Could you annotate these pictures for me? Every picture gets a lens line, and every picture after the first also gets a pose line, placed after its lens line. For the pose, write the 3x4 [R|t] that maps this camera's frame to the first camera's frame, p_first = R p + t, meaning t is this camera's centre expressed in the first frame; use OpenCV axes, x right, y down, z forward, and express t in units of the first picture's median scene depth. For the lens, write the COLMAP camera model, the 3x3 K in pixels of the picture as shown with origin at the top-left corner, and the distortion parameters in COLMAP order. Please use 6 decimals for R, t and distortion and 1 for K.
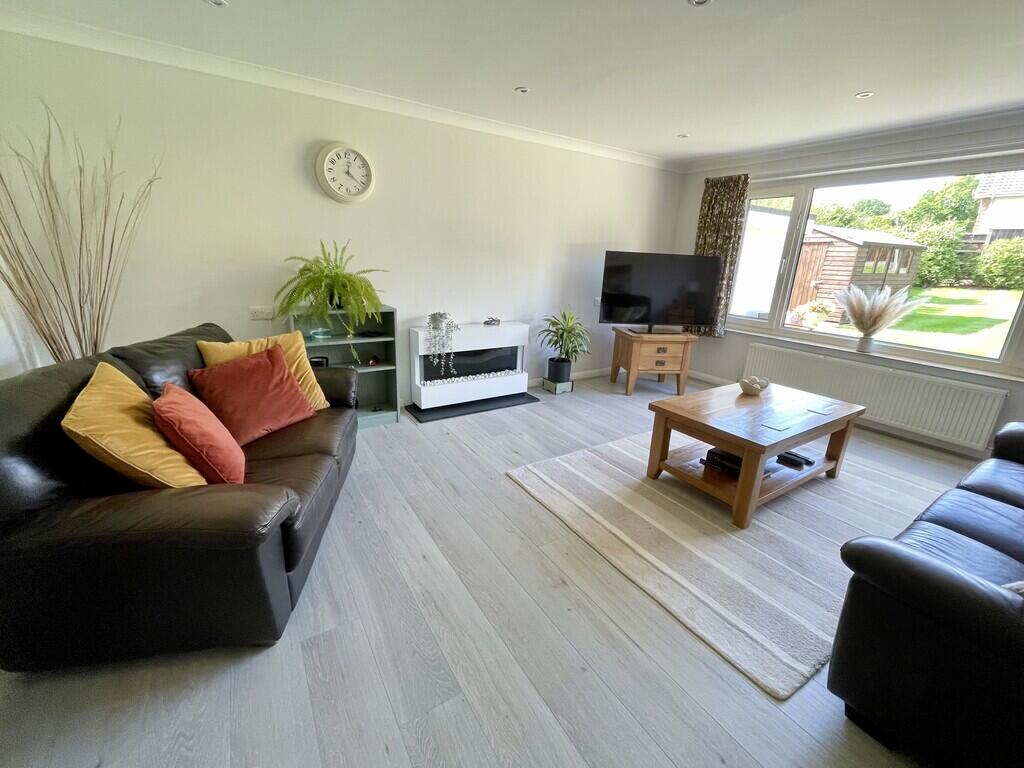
lens RADIAL K [[418.4, 0, 511.8], [0, 418.4, 383.7], [0, 0, 1]] dist [-0.003350, -0.000369]
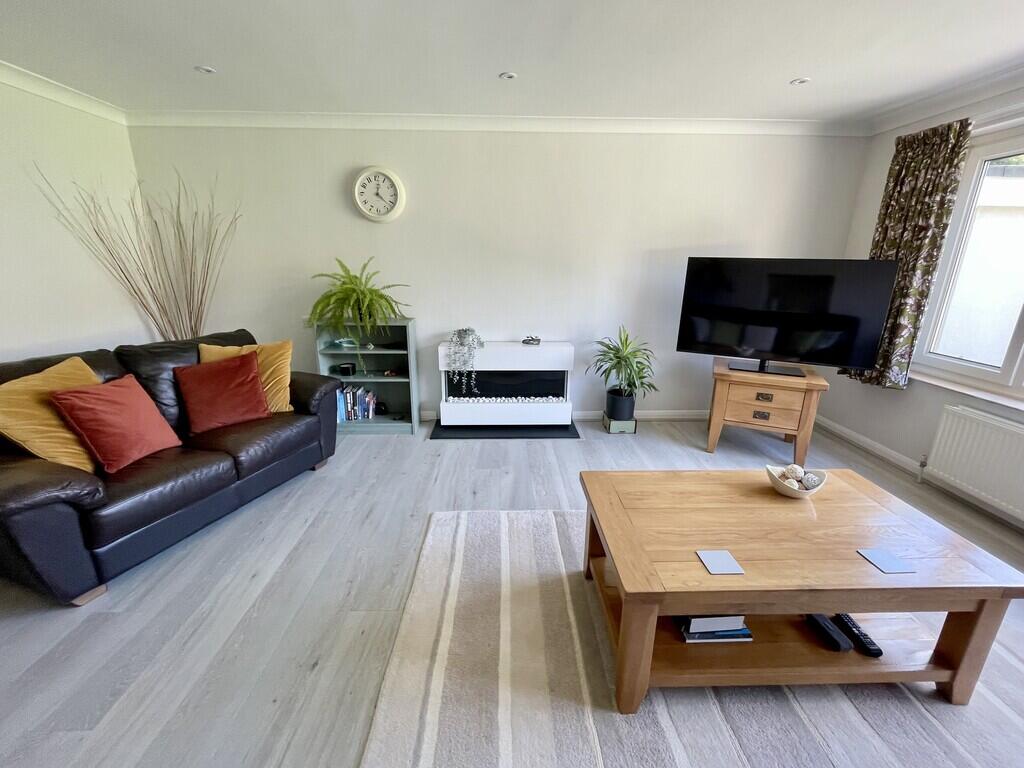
lens RADIAL K [[418.4, 0, 512.2], [0, 418.4, 383.3], [0, 0, 1]] dist [-0.003350, -0.000369]
pose [[0.857572, 0.115901, -0.501136, 0.374285], [-0.126532, 0.991879, 0.012870, -0.063843], [0.498558, 0.052372, 0.865273, 0.208612]]
